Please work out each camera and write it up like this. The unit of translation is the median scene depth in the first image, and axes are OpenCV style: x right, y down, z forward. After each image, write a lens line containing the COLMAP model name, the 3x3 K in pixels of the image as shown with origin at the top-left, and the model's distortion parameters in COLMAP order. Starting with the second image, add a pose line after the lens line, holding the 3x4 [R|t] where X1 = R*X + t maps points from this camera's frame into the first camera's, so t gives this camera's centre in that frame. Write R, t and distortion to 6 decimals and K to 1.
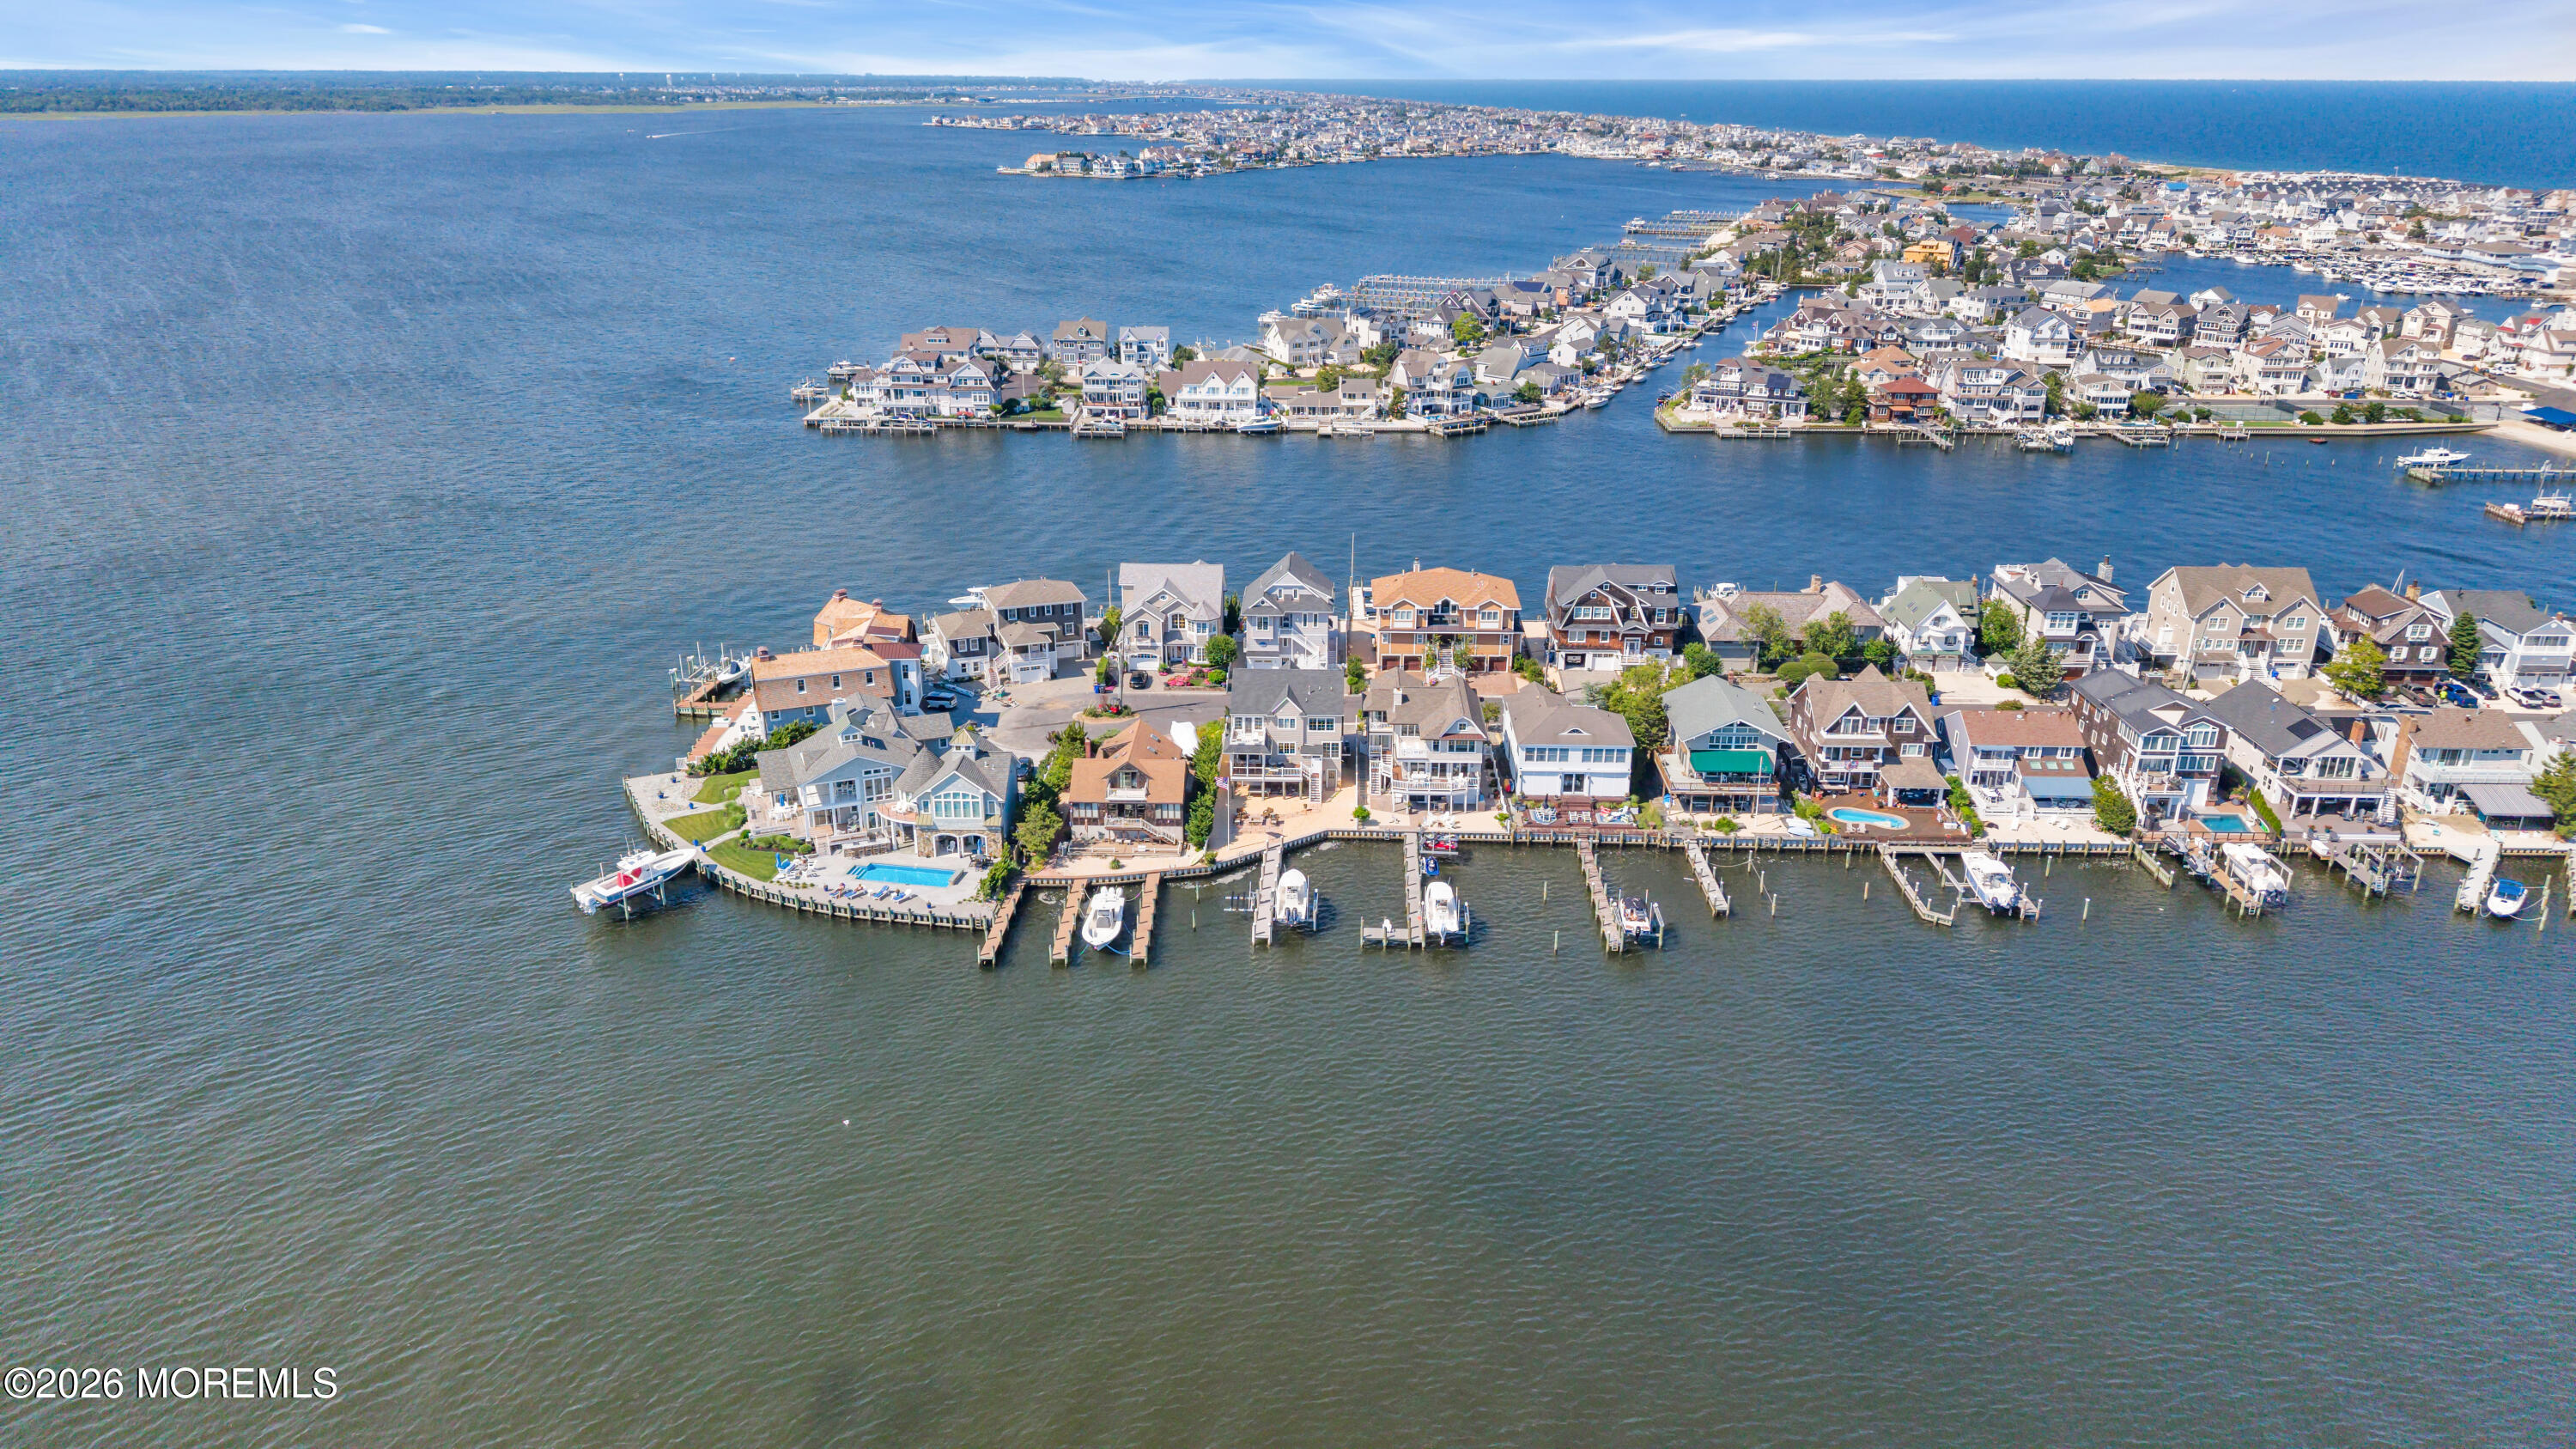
lens RADIAL K [[1702.9, 0, 1292.8], [0, 1702.9, 725.0], [0, 0, 1]] dist [0.109622, -0.216016]
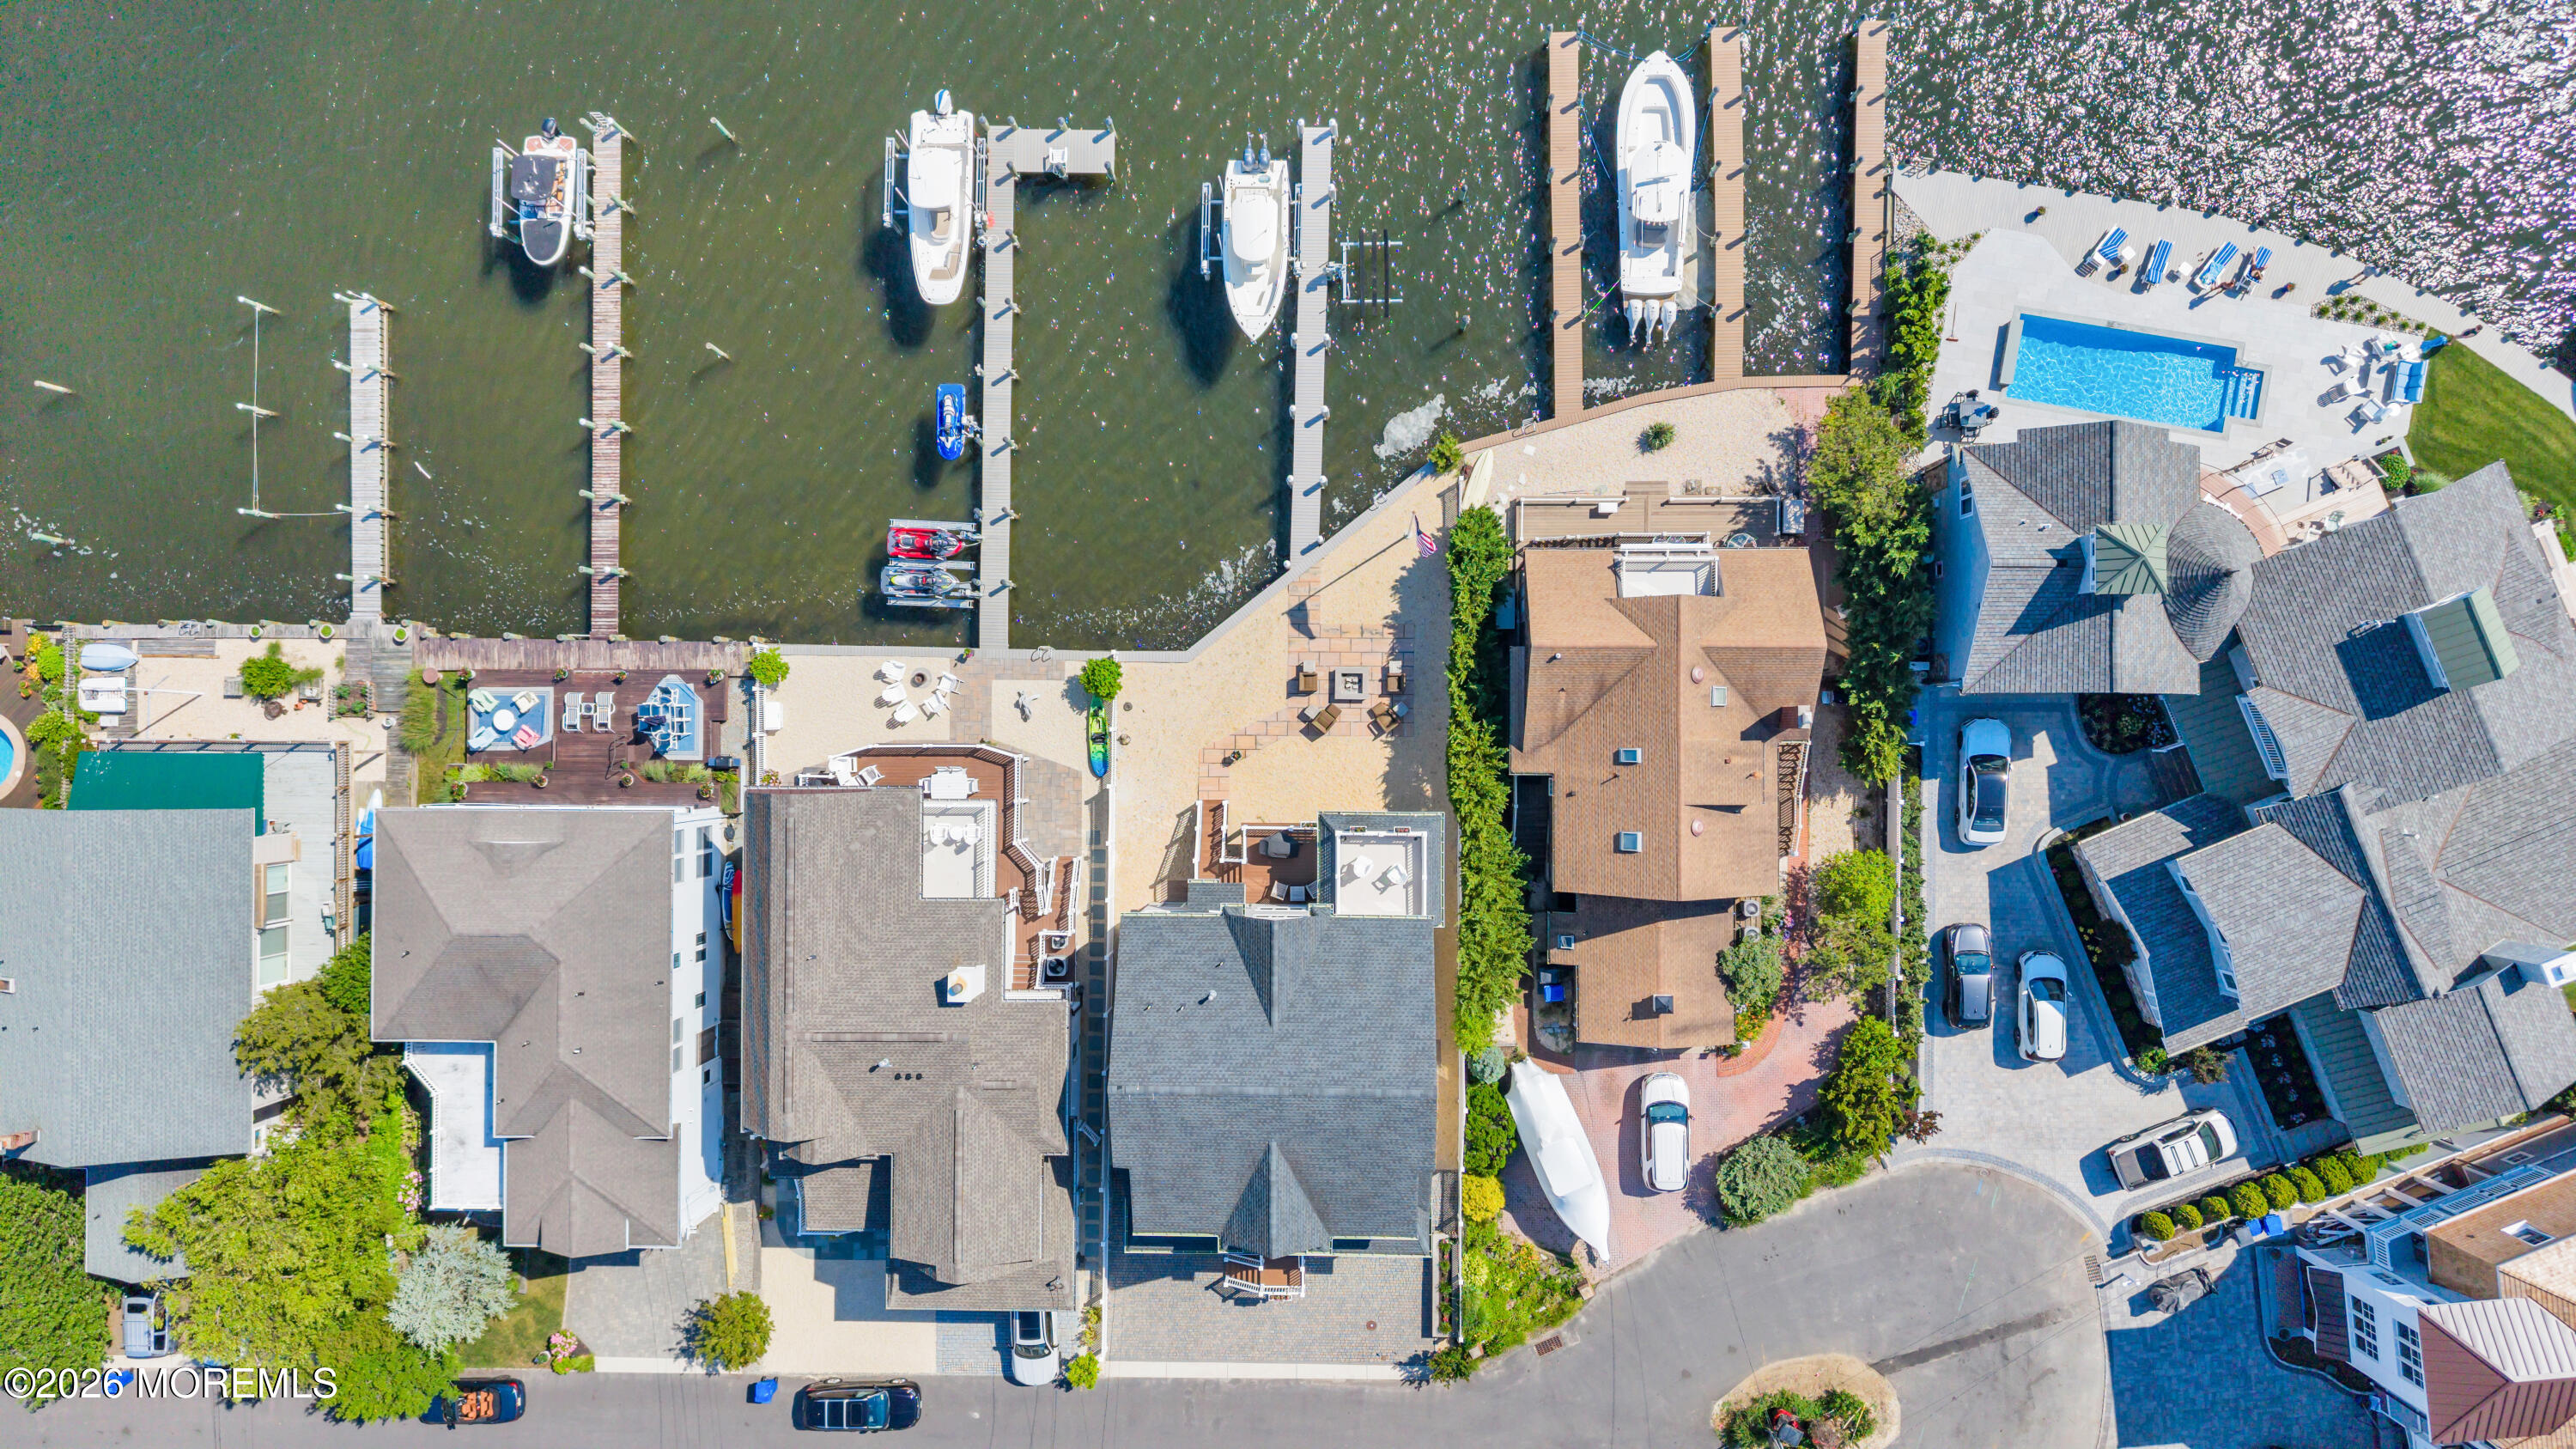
lens RADIAL K [[1714.6, 0, 1289.9], [0, 1714.6, 722.8], [0, 0, 1]] dist [0.045777, -0.057723]
pose [[-0.999327, 0.023417, 0.028235, -0.014043], [0.018305, -0.348677, 0.937064, -0.274443], [0.031788, 0.936950, 0.348014, 0.685588]]
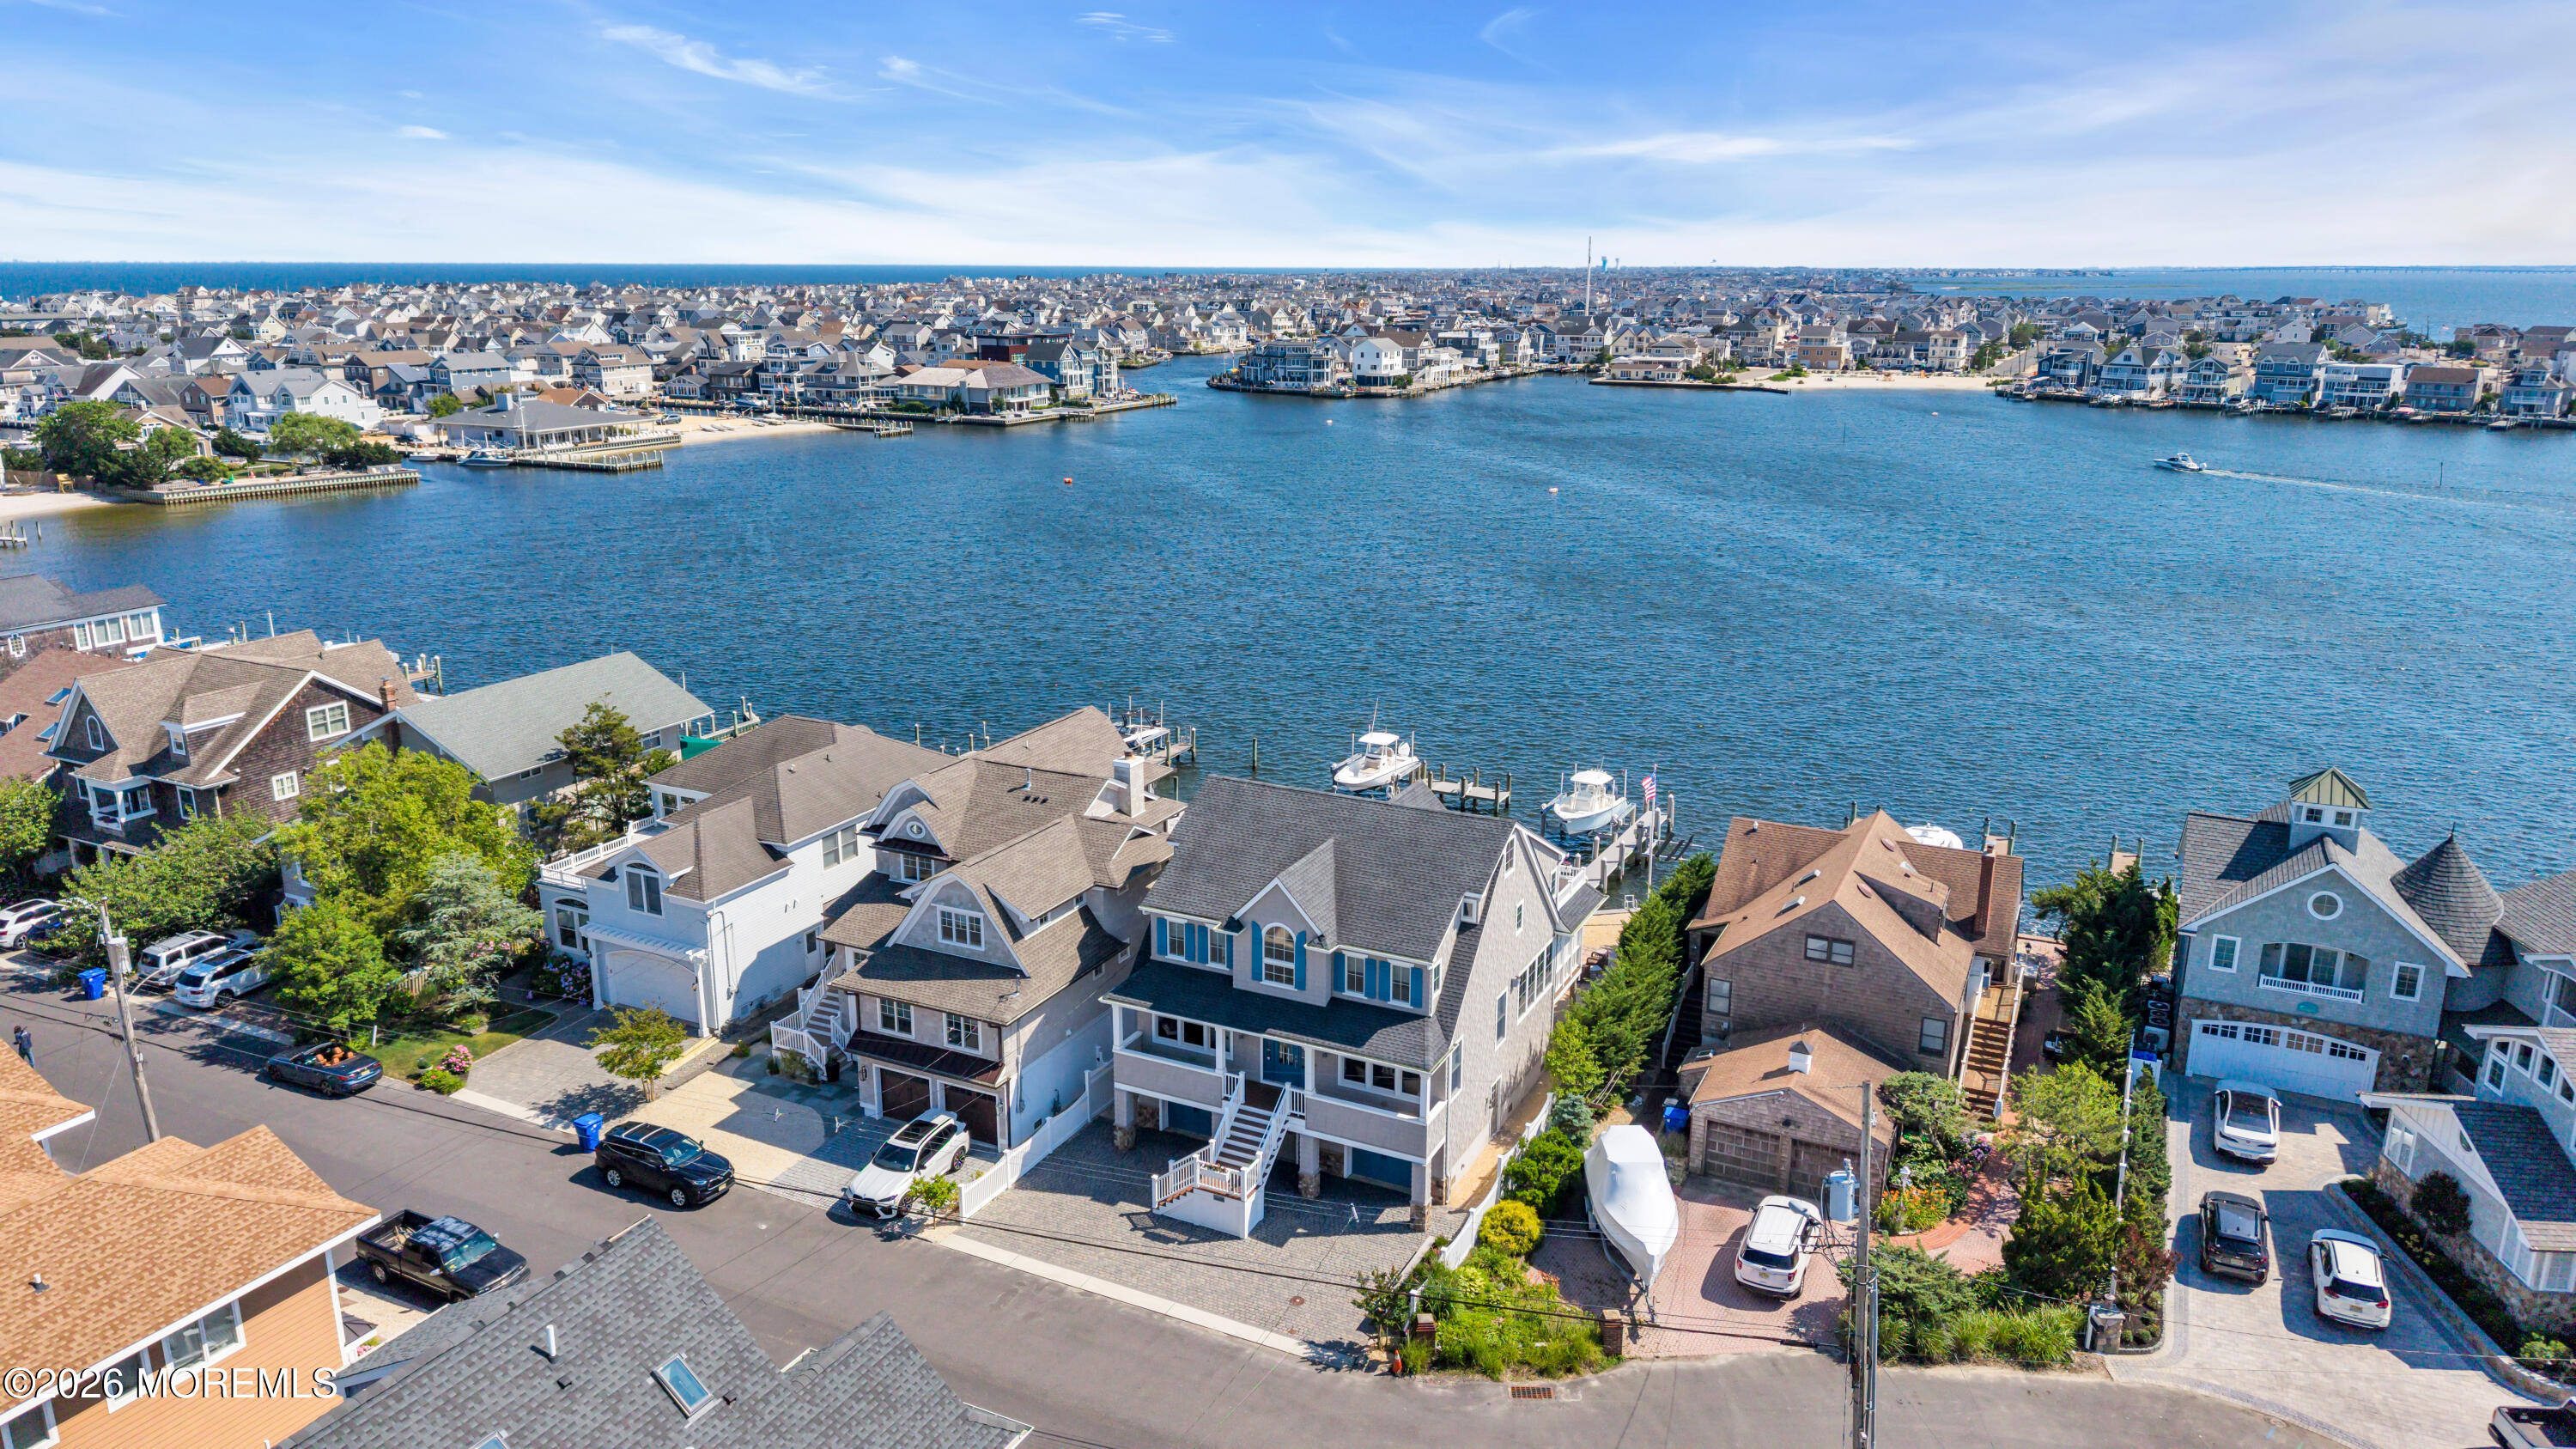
lens RADIAL K [[1714.6, 0, 1289.9], [0, 1714.6, 722.8], [0, 0, 1]] dist [0.045777, -0.057723]
pose [[-0.907430, -0.117366, 0.403481, -0.102537], [0.140023, 0.820867, 0.553688, -0.193238], [-0.396188, 0.558930, -0.728445, 1.042924]]
